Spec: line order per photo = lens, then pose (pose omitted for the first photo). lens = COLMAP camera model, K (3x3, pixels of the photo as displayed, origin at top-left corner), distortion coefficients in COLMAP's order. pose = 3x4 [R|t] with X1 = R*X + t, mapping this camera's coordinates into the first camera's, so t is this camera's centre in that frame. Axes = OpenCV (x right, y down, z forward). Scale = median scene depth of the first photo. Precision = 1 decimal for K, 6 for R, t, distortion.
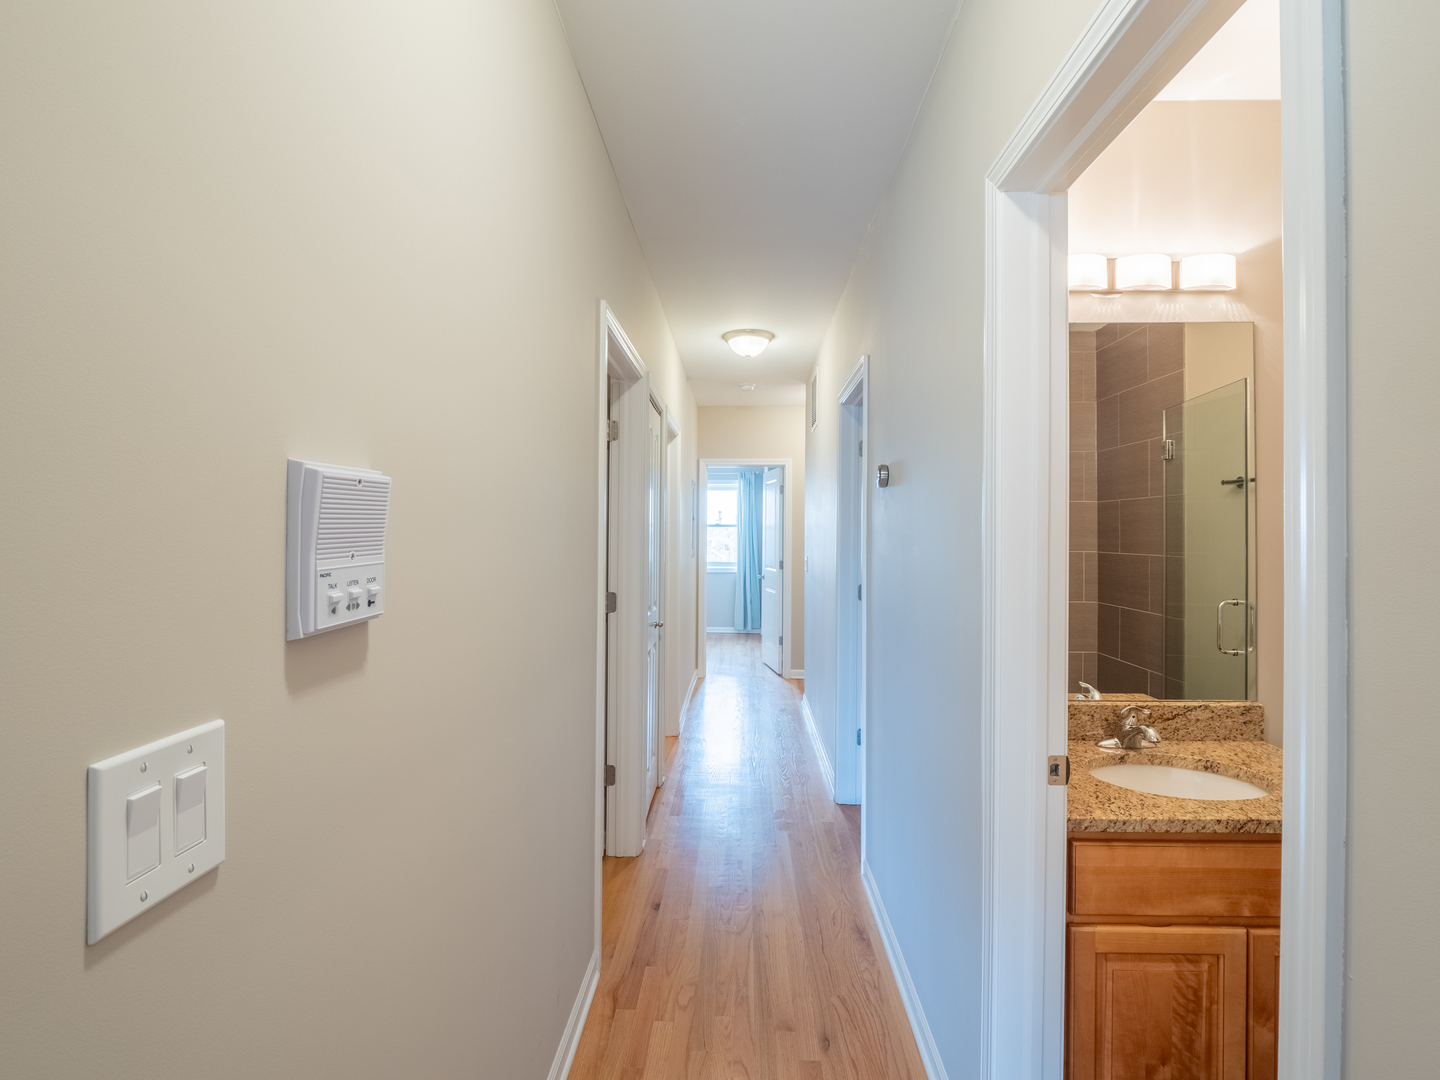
lens RADIAL K [[719.1, 0, 721.3], [0, 719.1, 531.3], [0, 0, 1]] dist [-0.014739, -0.001102]
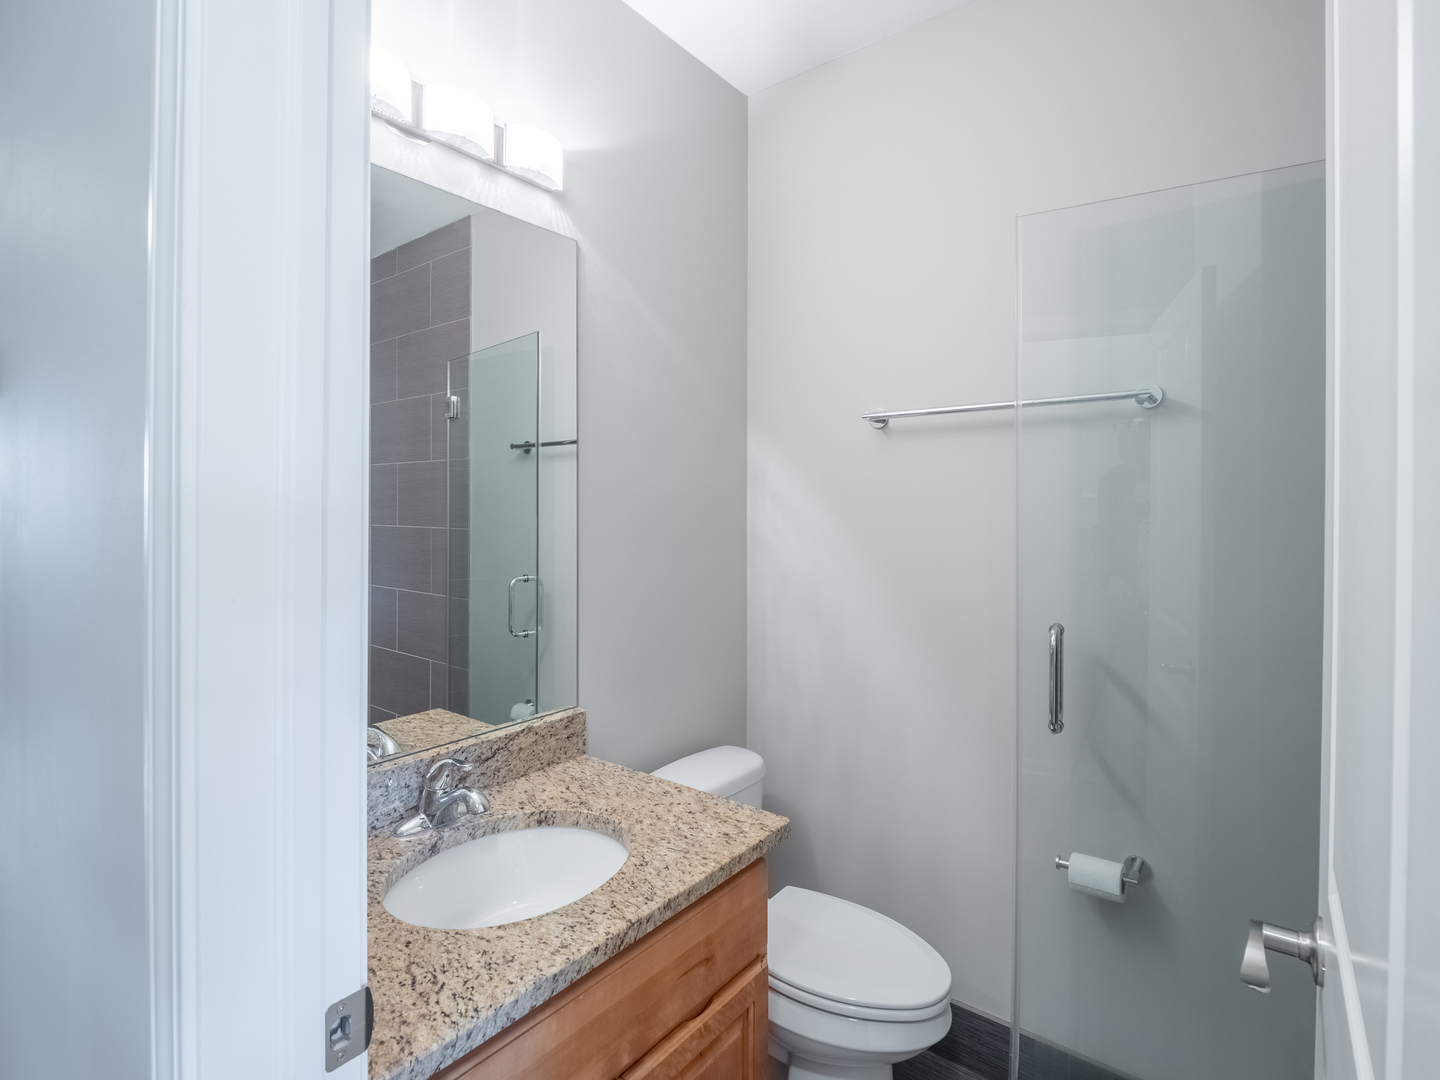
lens RADIAL K [[719.1, 0, 699.3], [0, 719.1, 505.5], [0, 0, 1]] dist [-0.014739, -0.001102]
pose [[0.599596, -0.003071, 0.800297, 0.176405], [-0.001255, 0.999988, 0.004778, 0.003001], [-0.800302, -0.003869, 0.599585, 0.397135]]
